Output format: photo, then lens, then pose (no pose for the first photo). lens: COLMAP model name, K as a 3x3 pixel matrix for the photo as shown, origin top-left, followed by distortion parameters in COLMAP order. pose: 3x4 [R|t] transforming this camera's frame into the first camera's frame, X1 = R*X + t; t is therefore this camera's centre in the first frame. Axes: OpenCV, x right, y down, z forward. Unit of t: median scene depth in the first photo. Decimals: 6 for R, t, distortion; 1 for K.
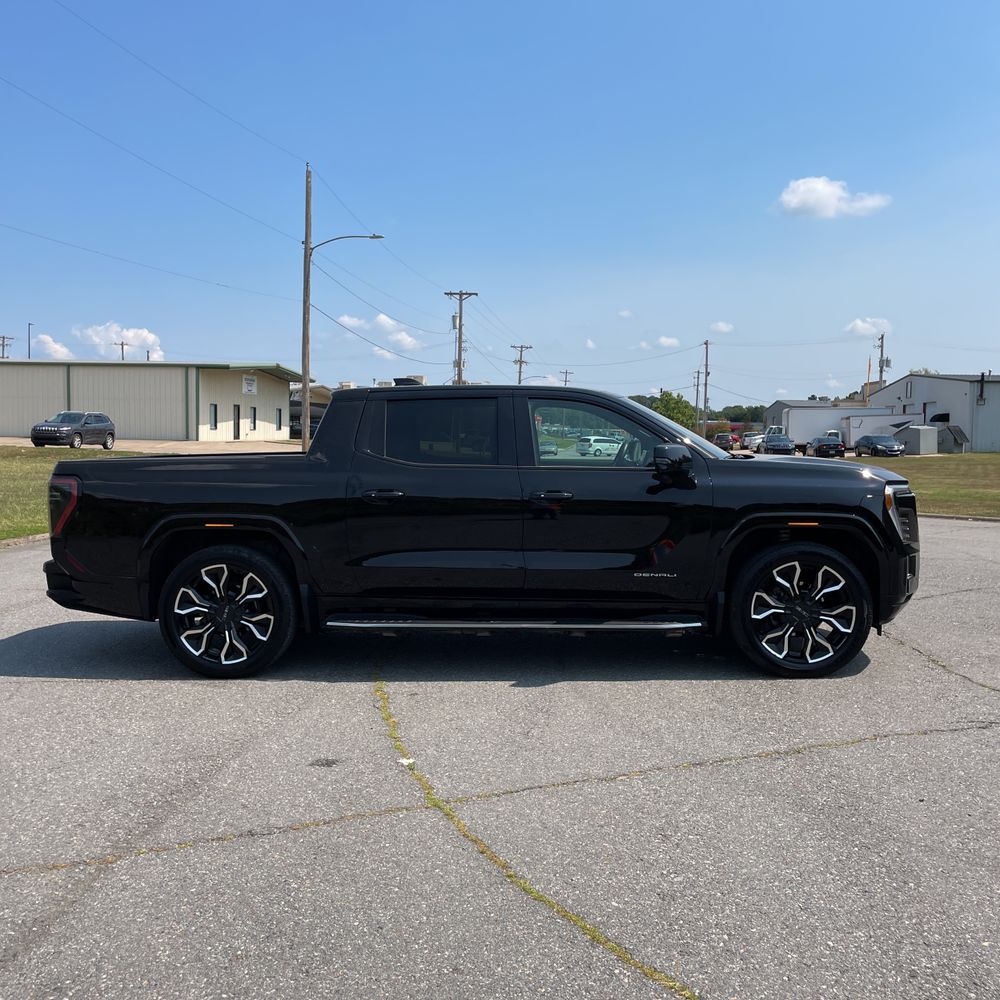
lens RADIAL K [[1006.8, 0, 510.5], [0, 1006.8, 500.2], [0, 0, 1]] dist [0.088234, -0.118614]
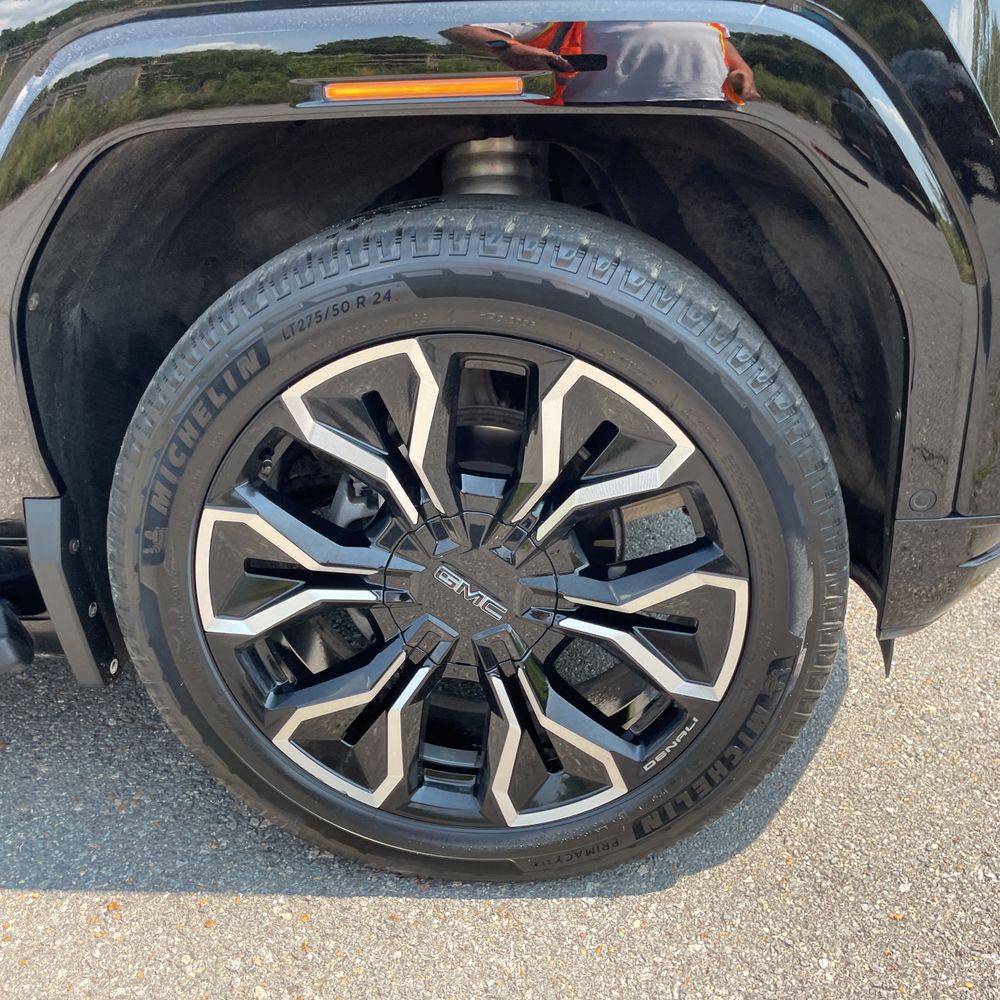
lens RADIAL K [[1006.8, 0, 510.5], [0, 1006.8, 500.2], [0, 0, 1]] dist [0.088234, -0.118614]
pose [[0.981261, -0.166738, -0.096568, -0.253464], [0.189538, 0.925462, 0.328019, 0.037028], [0.034676, -0.340175, 0.939723, 0.834227]]
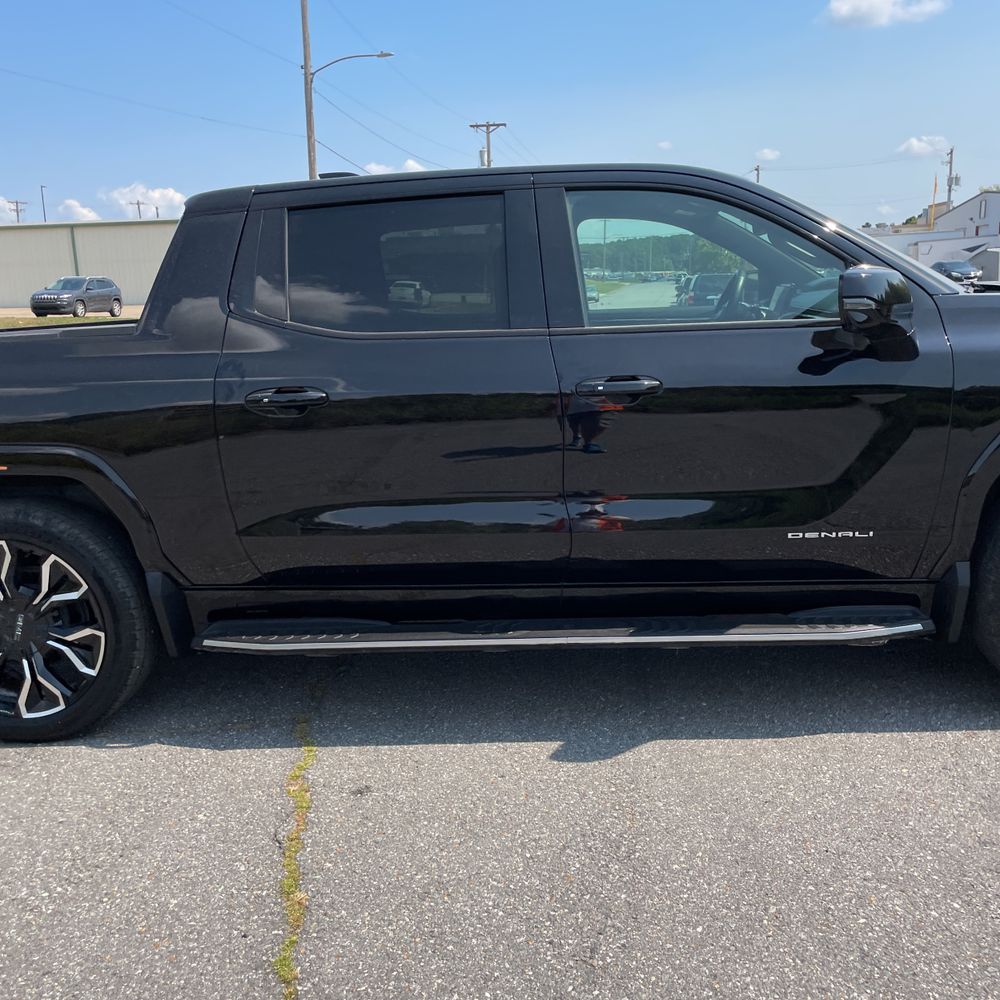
lens RADIAL K [[1006.8, 0, 510.5], [0, 1006.8, 500.2], [0, 0, 1]] dist [0.088234, -0.118614]
pose [[0.998226, -0.037892, -0.045922, 0.007875], [0.044188, 0.988456, 0.144923, -0.022933], [0.039900, -0.146695, 0.988377, 0.482987]]
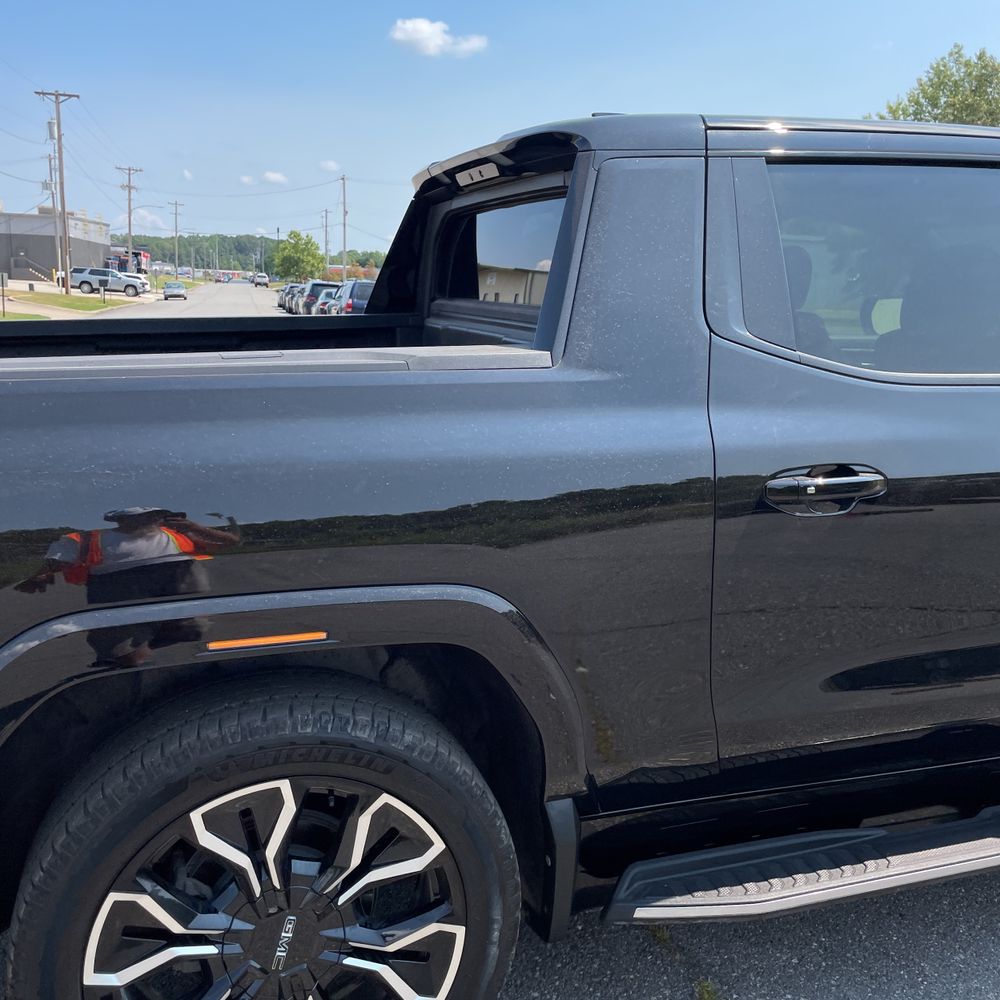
lens RADIAL K [[1006.8, 0, 510.5], [0, 1006.8, 500.2], [0, 0, 1]] dist [0.088234, -0.118614]
pose [[0.929573, -0.061158, 0.363530, -0.316806], [0.006246, 0.988614, 0.150347, -0.045633], [-0.368585, -0.137488, 0.919370, 0.744635]]
